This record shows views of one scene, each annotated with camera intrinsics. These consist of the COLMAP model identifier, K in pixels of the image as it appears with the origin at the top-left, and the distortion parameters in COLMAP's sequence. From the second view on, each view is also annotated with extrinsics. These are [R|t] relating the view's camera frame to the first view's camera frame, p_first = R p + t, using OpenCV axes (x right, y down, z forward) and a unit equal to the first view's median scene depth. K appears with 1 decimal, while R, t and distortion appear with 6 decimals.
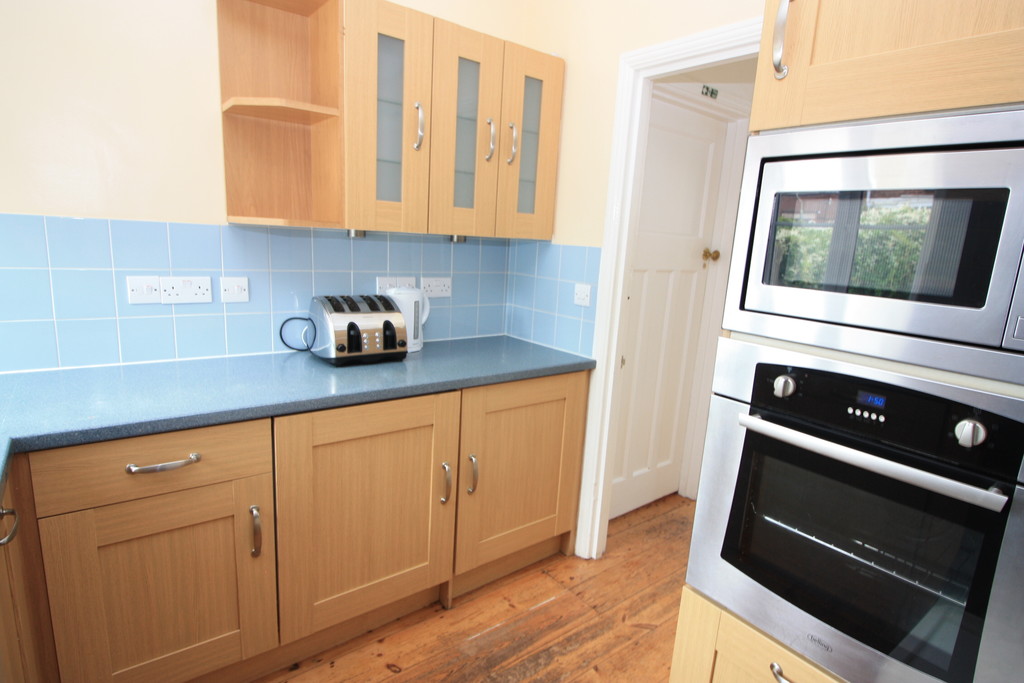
lens RADIAL K [[551.3, 0, 511.1], [0, 551.3, 344.3], [0, 0, 1]] dist [0.001641, 0.000156]
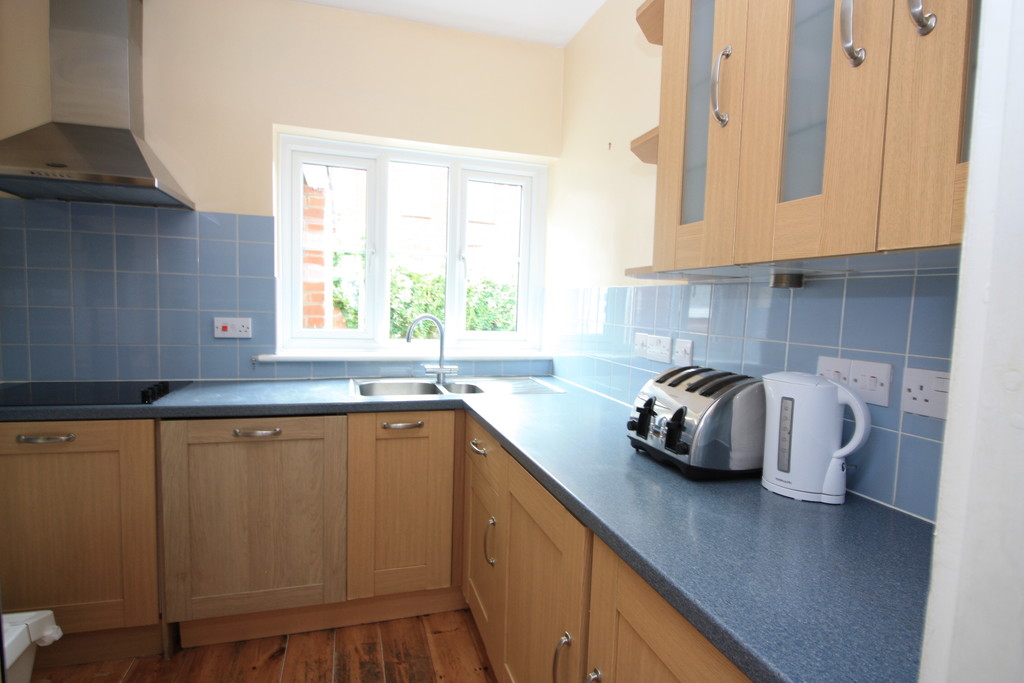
lens RADIAL K [[551.3, 0, 510.6], [0, 551.3, 343.2], [0, 0, 1]] dist [0.001641, 0.000156]
pose [[-0.363749, -0.002336, -0.931494, 0.414343], [-0.233157, 0.968393, 0.088620, -0.116704], [0.901845, 0.249419, -0.352797, 0.962515]]
